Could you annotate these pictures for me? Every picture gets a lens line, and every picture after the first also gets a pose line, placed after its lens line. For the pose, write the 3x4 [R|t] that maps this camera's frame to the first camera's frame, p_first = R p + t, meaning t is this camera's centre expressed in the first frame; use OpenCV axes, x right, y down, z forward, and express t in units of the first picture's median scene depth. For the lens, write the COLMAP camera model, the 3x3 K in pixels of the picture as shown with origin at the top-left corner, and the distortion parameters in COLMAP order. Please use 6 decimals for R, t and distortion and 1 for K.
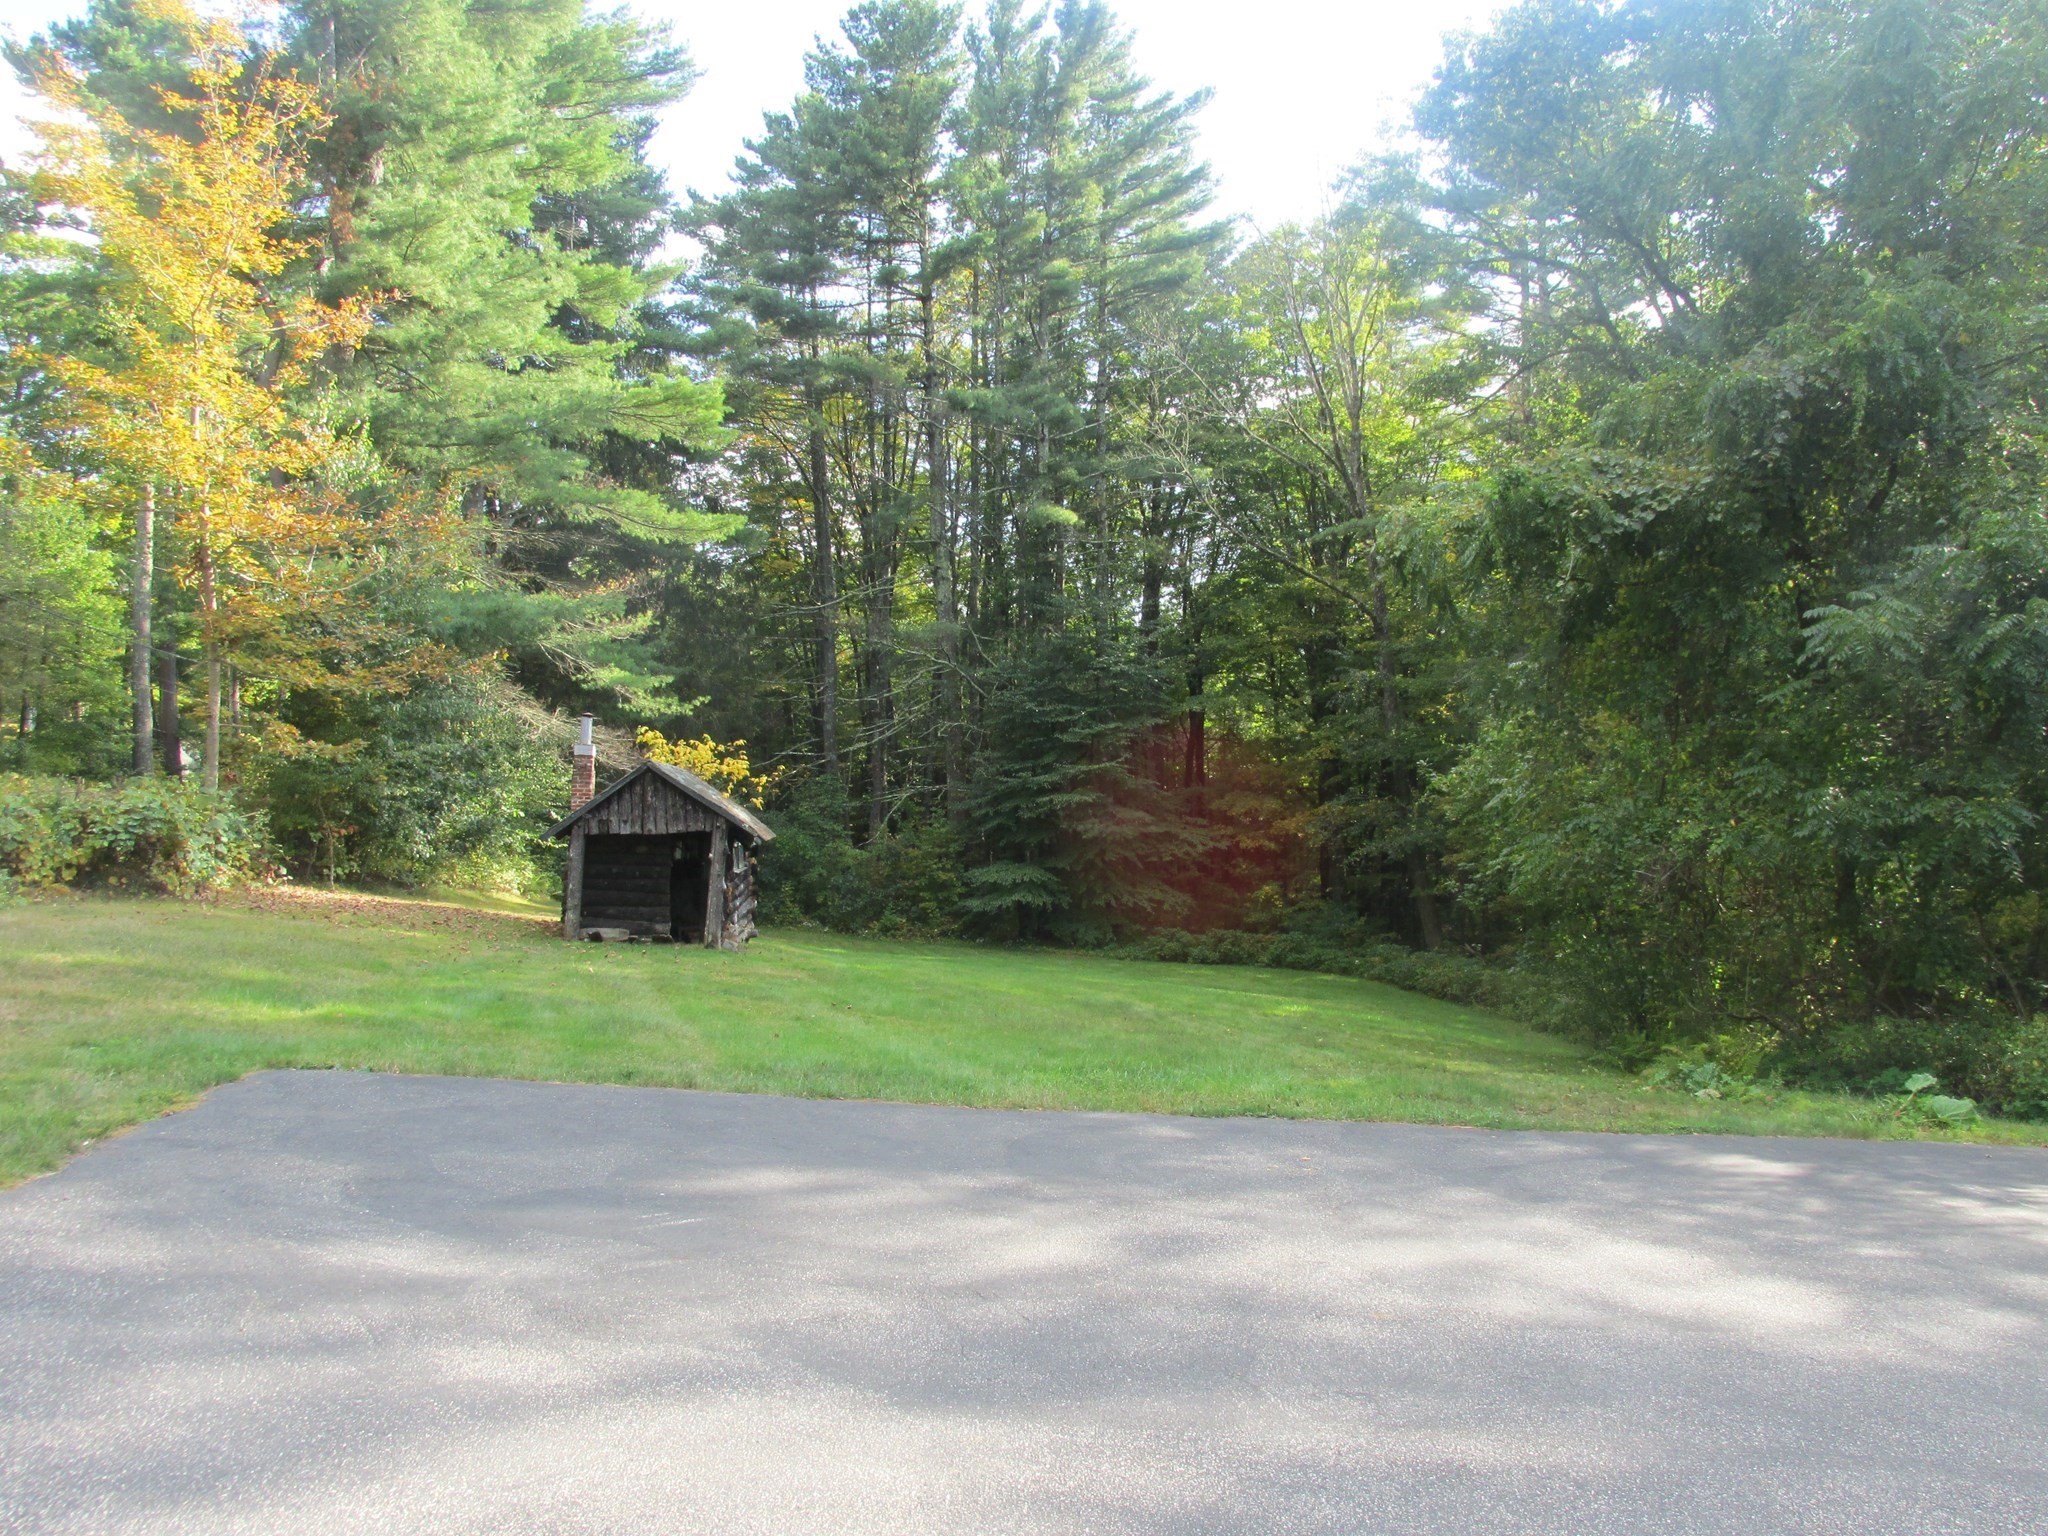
lens RADIAL K [[1782.2, 0, 1024.0], [0, 1782.2, 768.0], [0, 0, 1]] dist [0.005749, -0.000141]
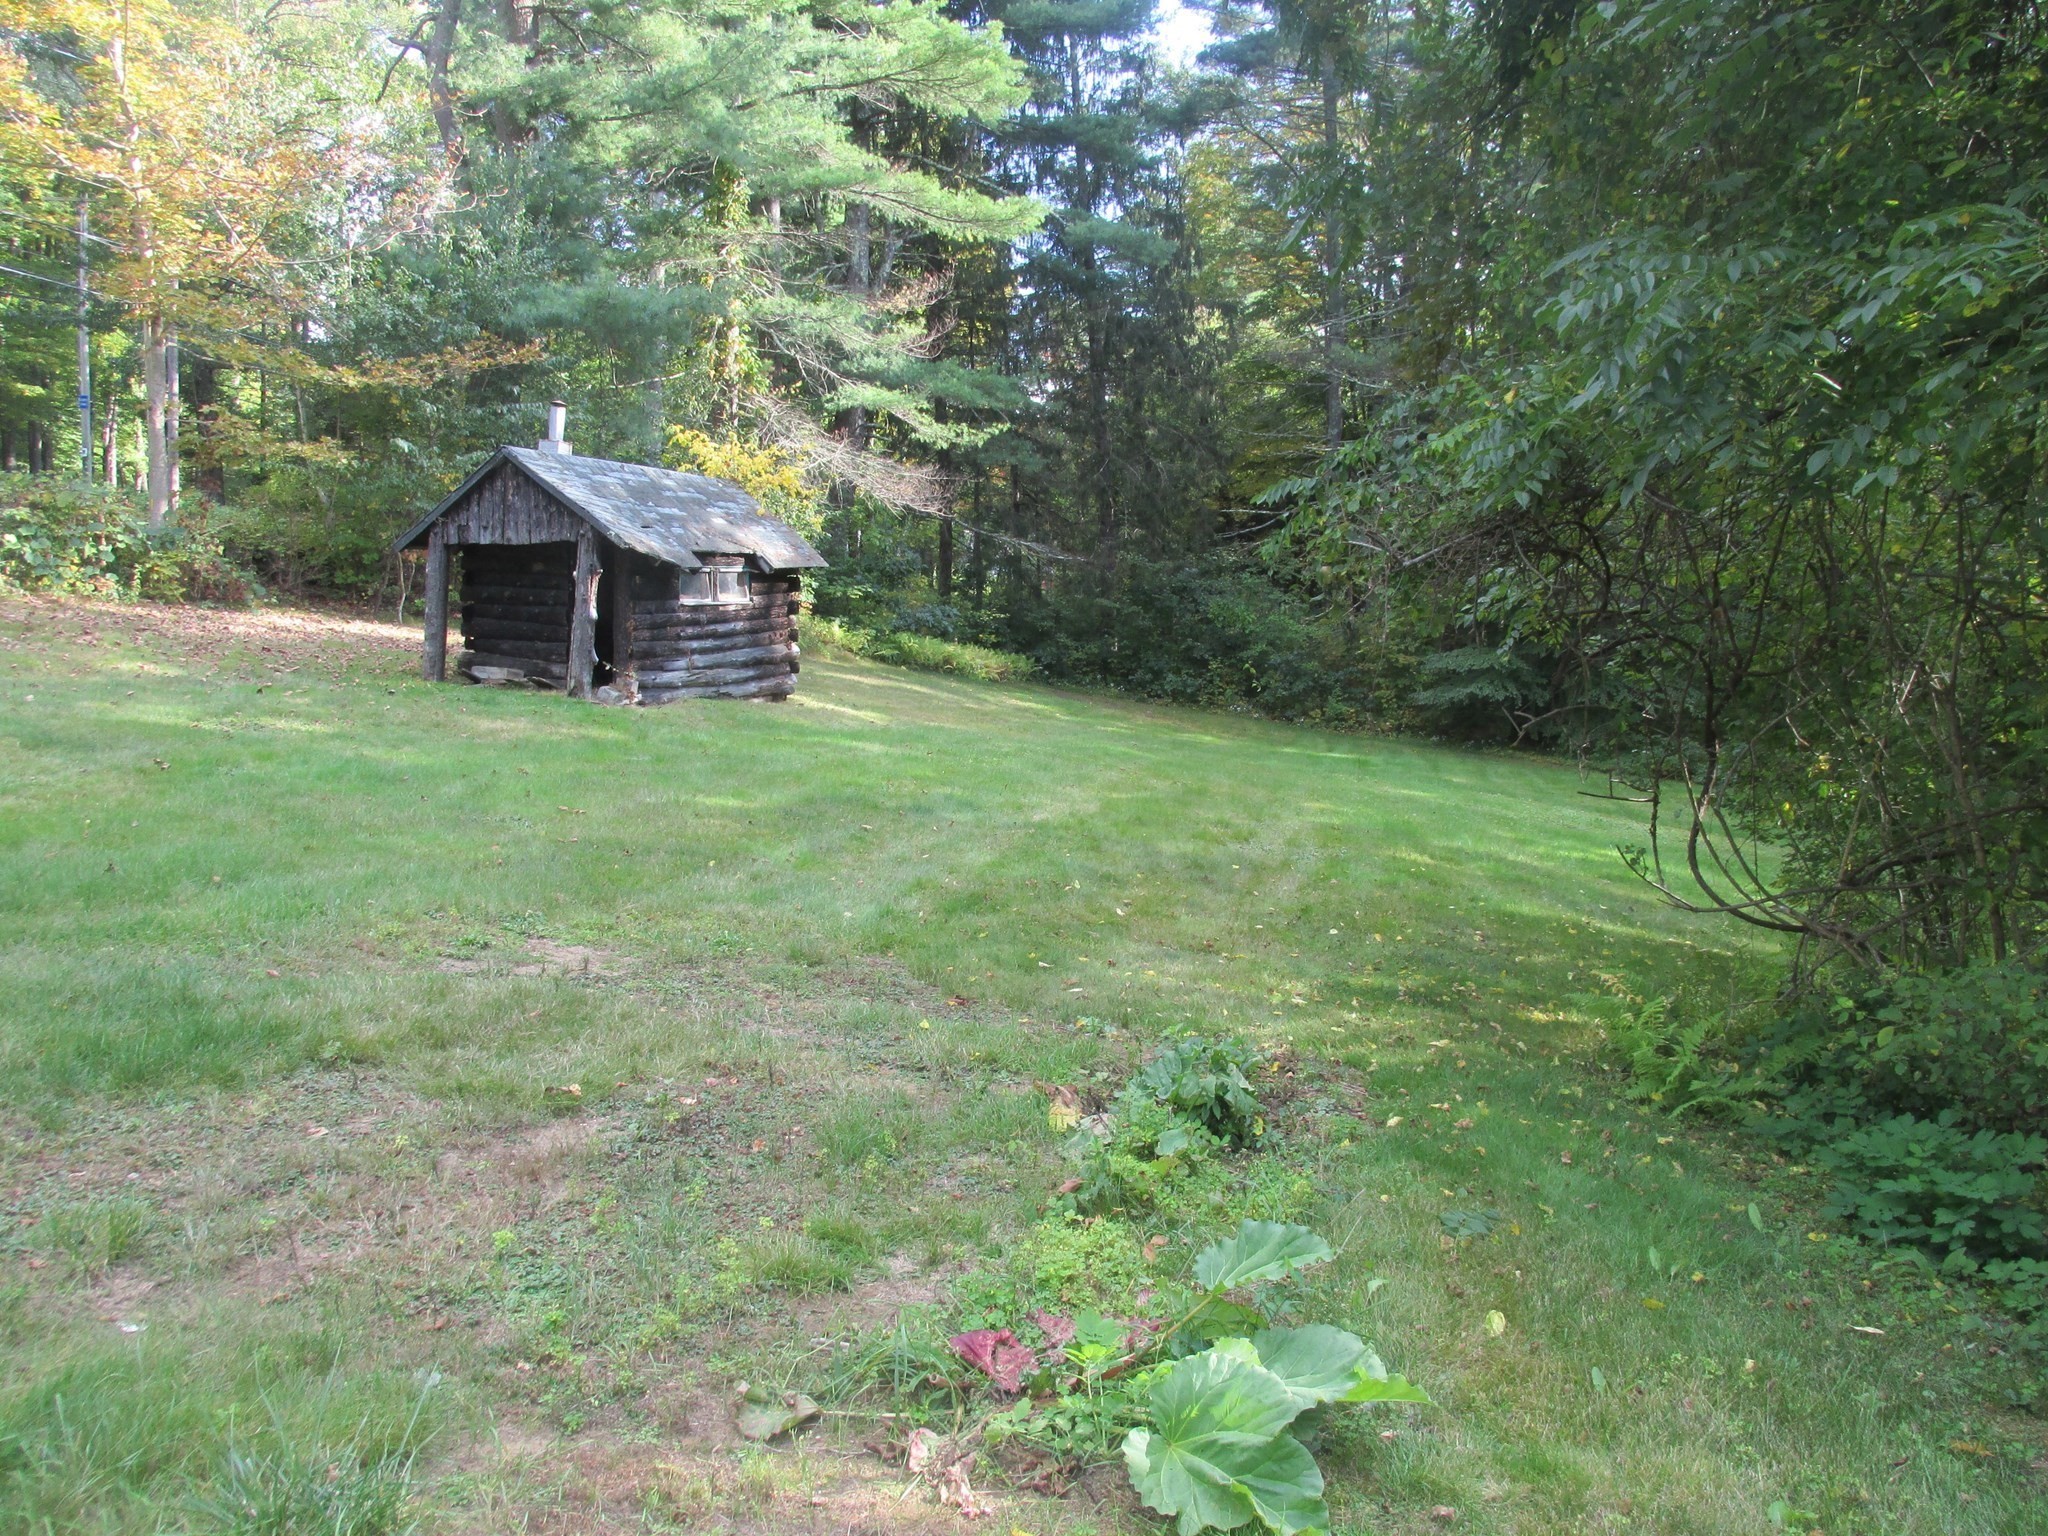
lens RADIAL K [[1714.5, 0, 1024.0], [0, 1714.5, 768.0], [0, 0, 1]] dist [-0.032417, -0.000522]
pose [[0.904366, 0.068540, -0.421219, 0.147148], [-0.019509, 0.992627, 0.119631, 0.019894], [0.426312, -0.099973, 0.899035, 0.213809]]
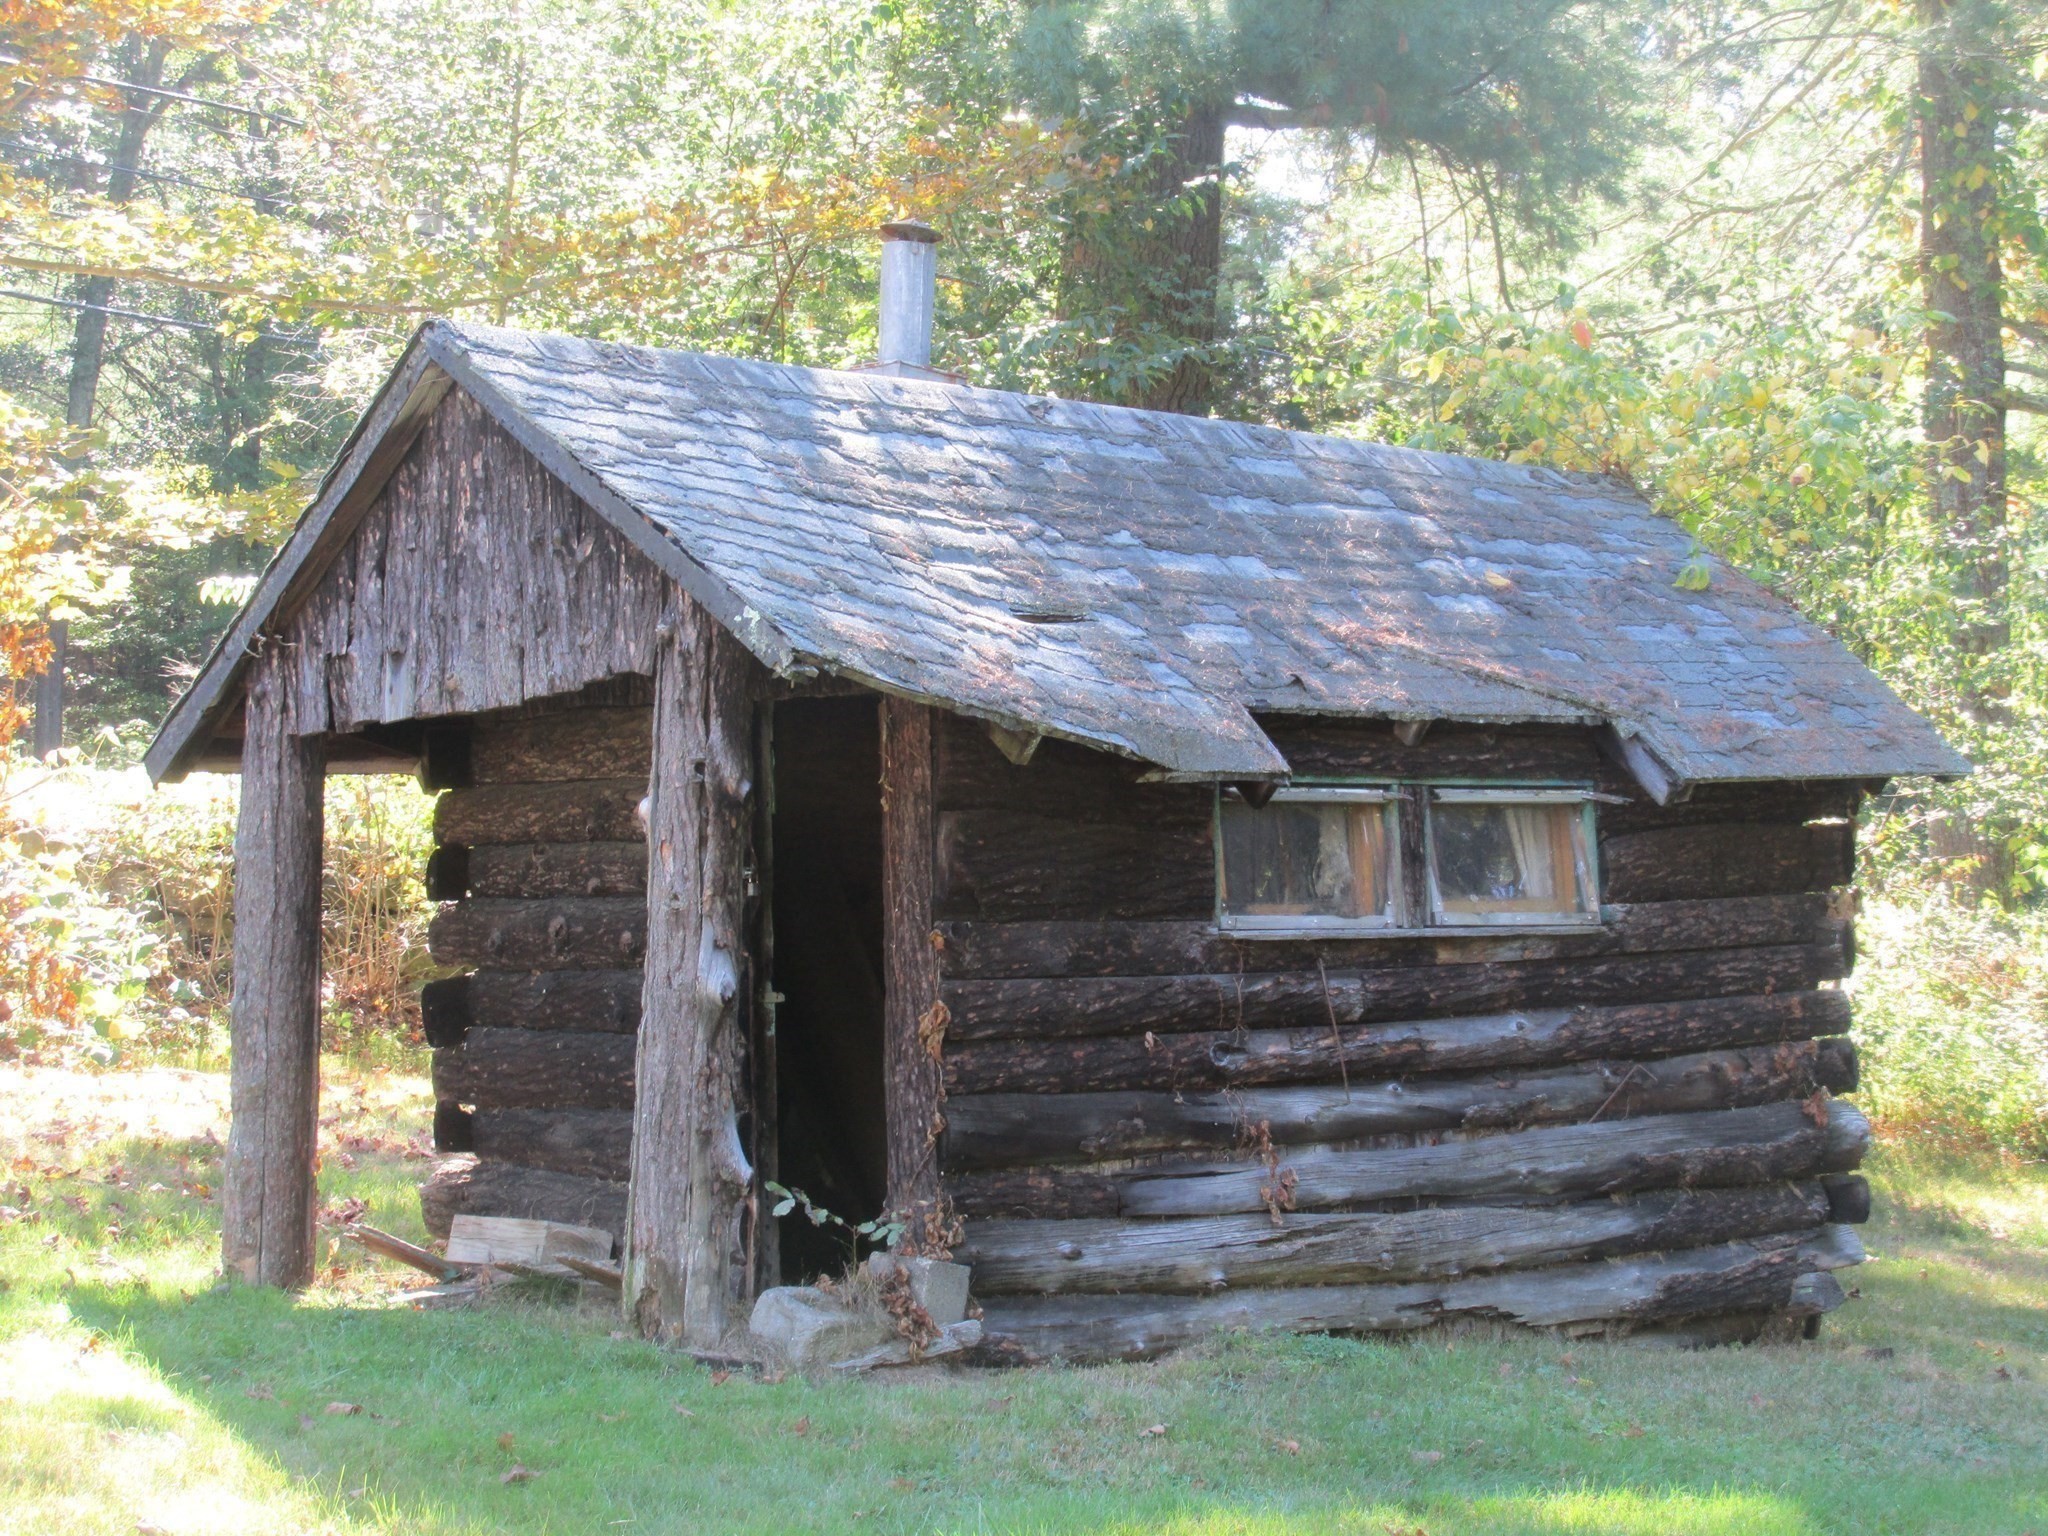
lens RADIAL K [[4383.4, 0, 1024.0], [0, 4383.4, 768.0], [0, 0, 1]] dist [-0.047768, -0.087477]
pose [[0.610876, -0.057230, -0.789655, 0.091256], [0.029568, 0.998337, -0.049480, 0.033139], [0.791174, 0.006877, 0.611553, 0.379194]]
